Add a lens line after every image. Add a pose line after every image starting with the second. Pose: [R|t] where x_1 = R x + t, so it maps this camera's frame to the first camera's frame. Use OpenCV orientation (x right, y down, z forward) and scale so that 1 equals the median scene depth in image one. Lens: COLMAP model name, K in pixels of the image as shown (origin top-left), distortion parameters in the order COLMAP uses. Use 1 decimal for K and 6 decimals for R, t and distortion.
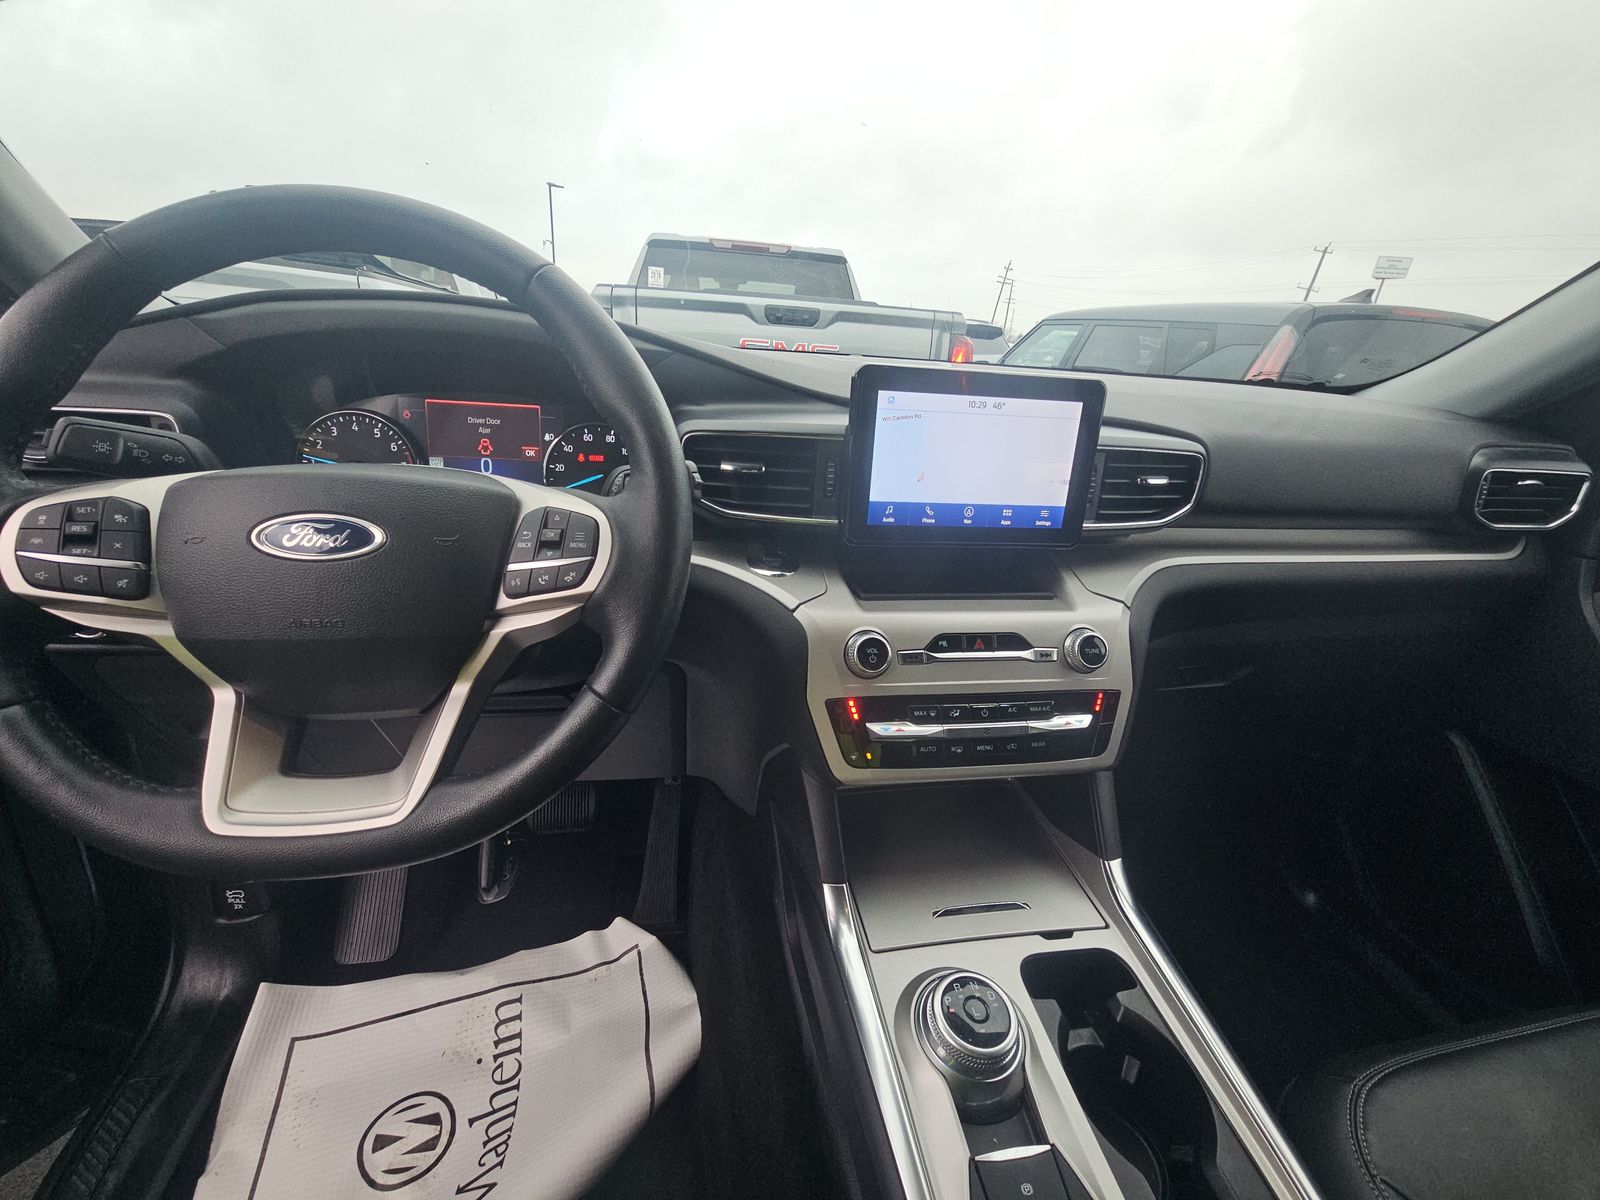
lens RADIAL K [[644.1, 0, 814.7], [0, 644.1, 597.4], [0, 0, 1]] dist [-0.003231, -0.003685]
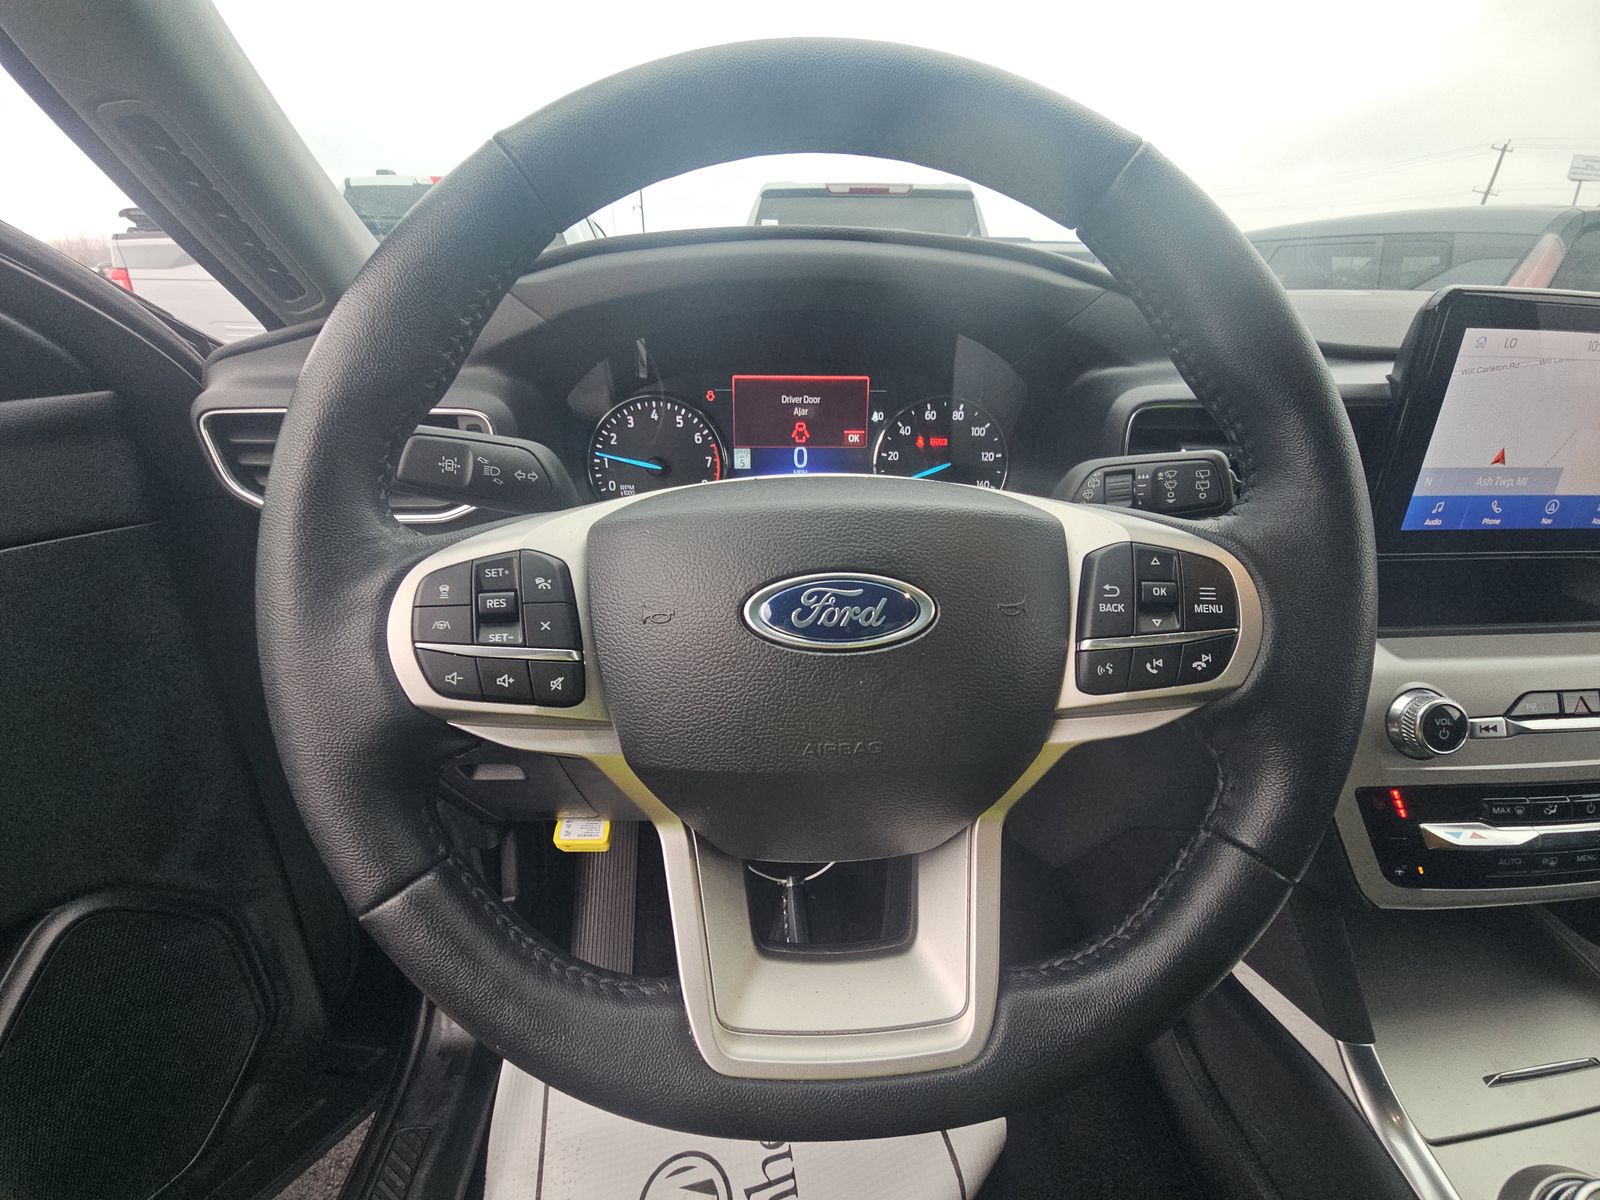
lens RADIAL K [[644.1, 0, 802.9], [0, 644.1, 592.1], [0, 0, 1]] dist [-0.003231, -0.003685]
pose [[0.990078, -0.005031, -0.140430, -0.474665], [0.012695, 0.998475, 0.053730, -0.096372], [0.139946, -0.054980, 0.988632, 0.245930]]
